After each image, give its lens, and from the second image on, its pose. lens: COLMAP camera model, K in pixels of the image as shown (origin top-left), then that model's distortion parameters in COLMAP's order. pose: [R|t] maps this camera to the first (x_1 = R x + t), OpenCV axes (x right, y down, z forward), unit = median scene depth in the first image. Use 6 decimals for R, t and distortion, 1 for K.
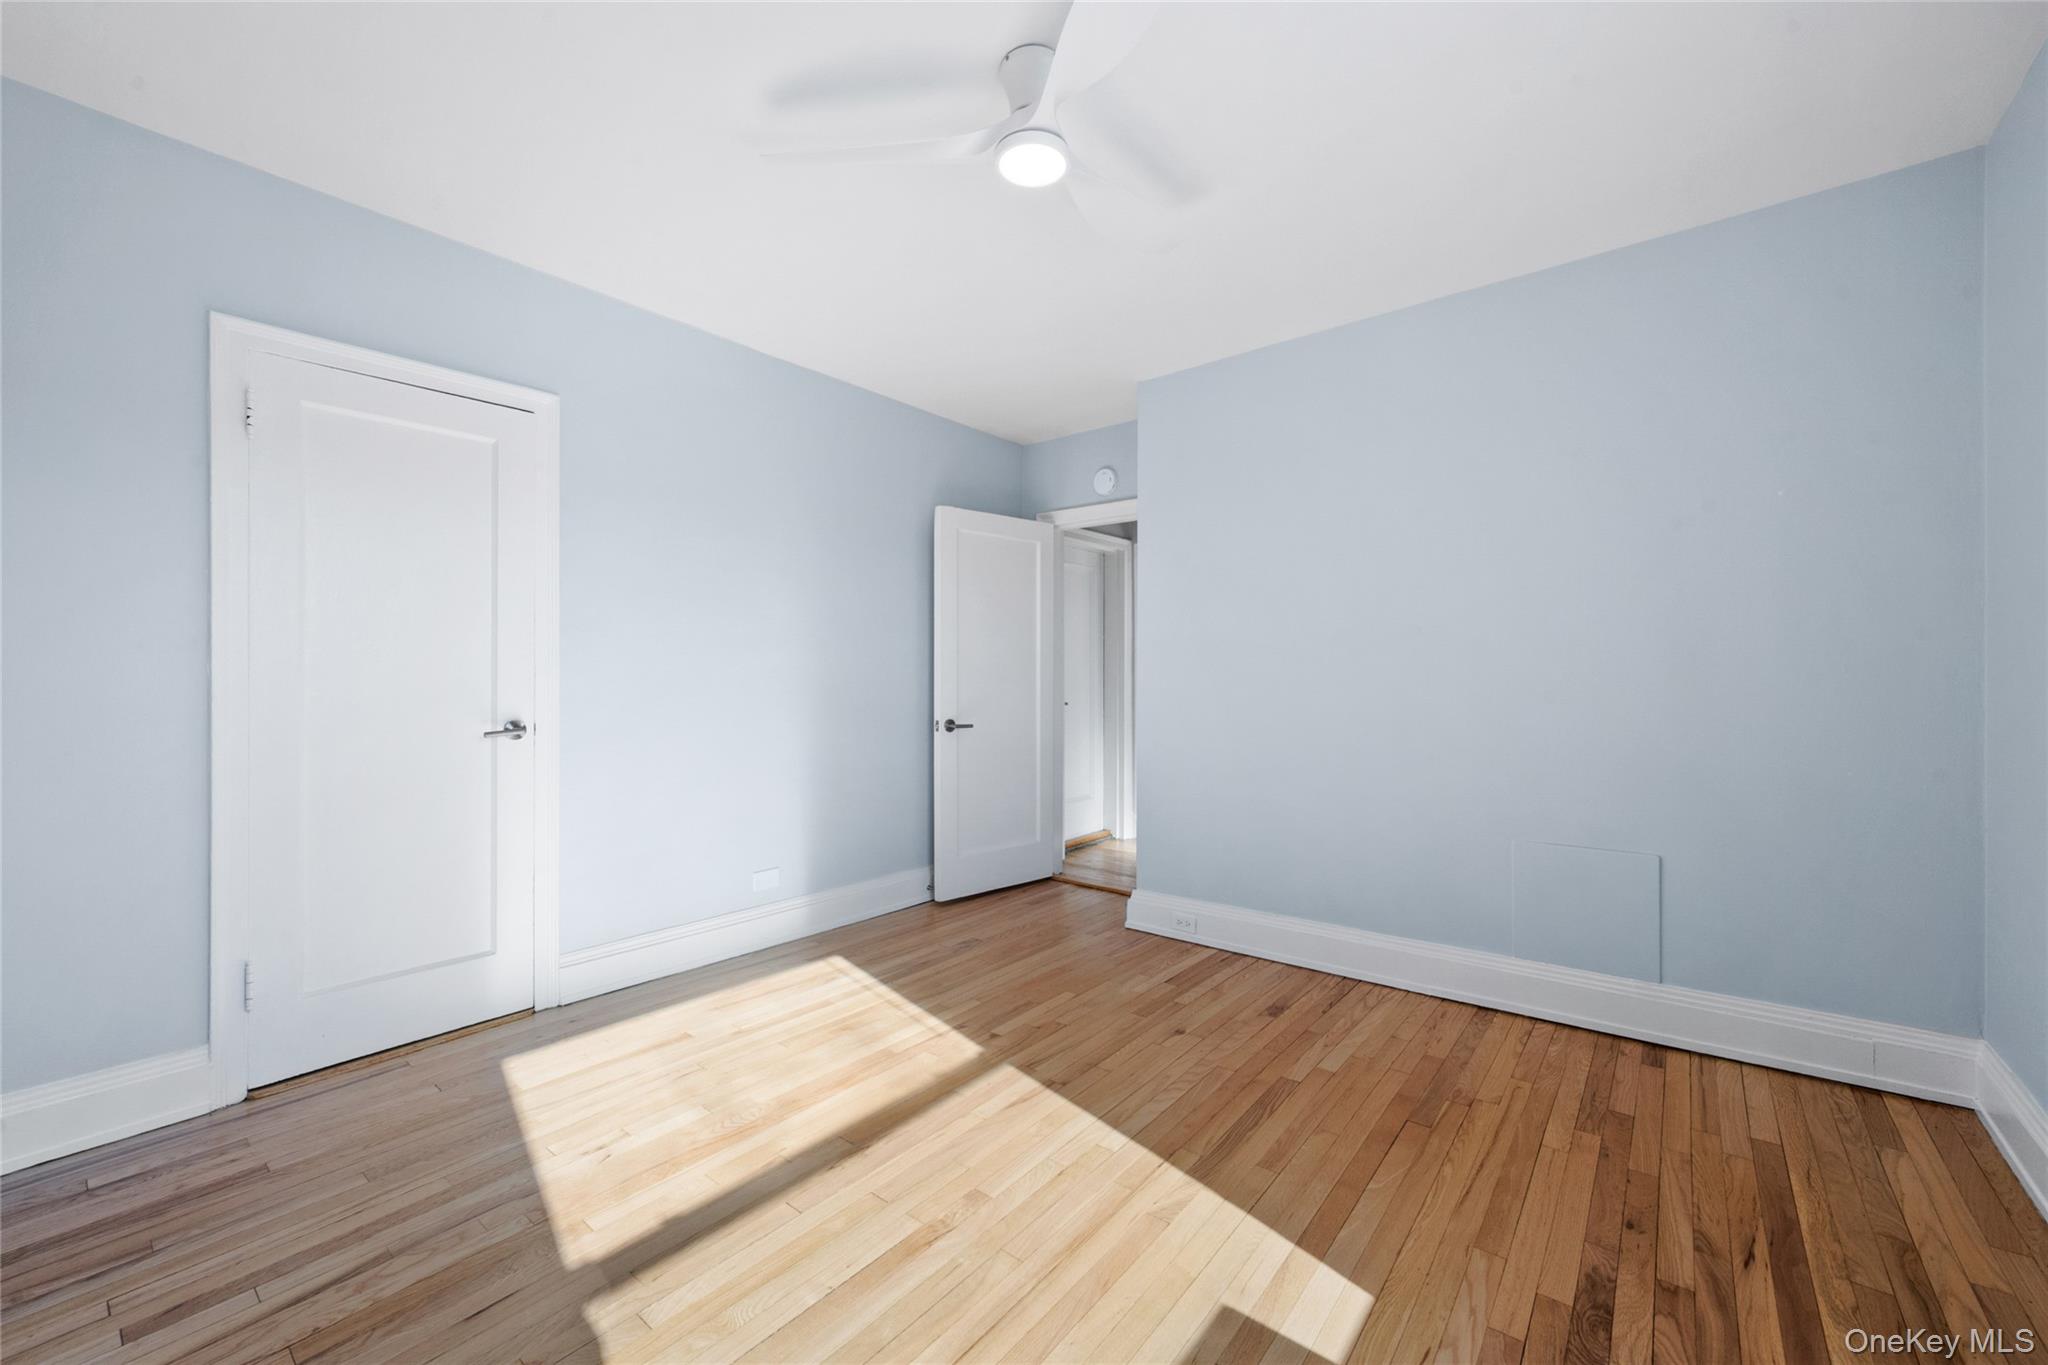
lens RADIAL K [[827.1, 0, 1032.9], [0, 827.1, 681.0], [0, 0, 1]] dist [0.000137, -0.000041]
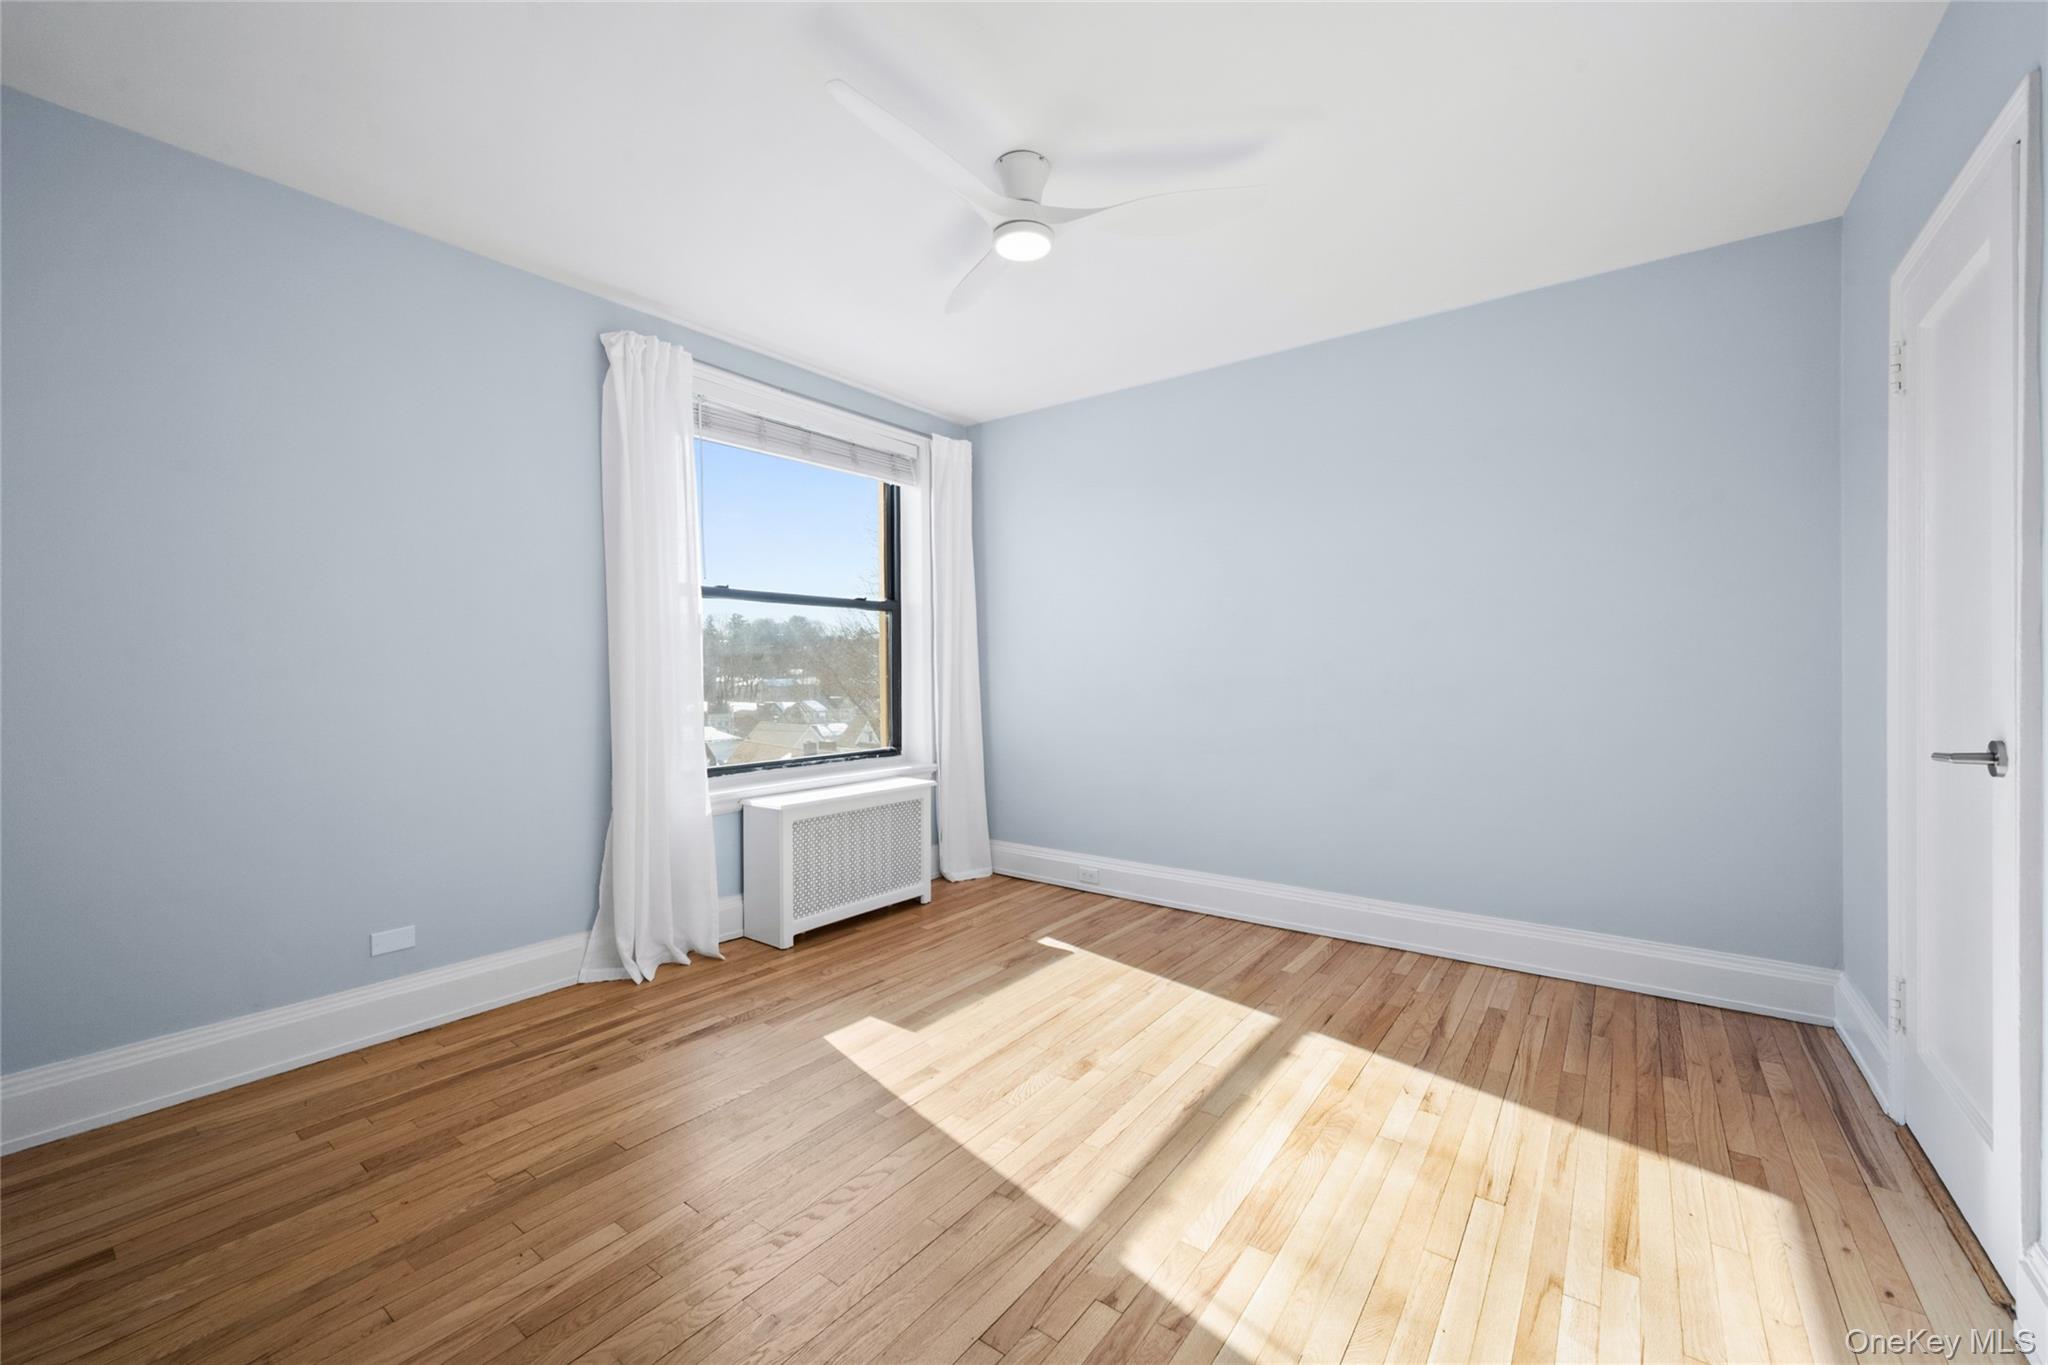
lens RADIAL K [[827.1, 0, 1032.9], [0, 827.1, 681.0], [0, 0, 1]] dist [0.000137, -0.000041]
pose [[-0.999213, 0.007266, -0.038991, 0.034733], [0.006596, 0.999829, 0.017281, -0.006479], [0.039110, 0.017010, -0.999090, 2.141486]]
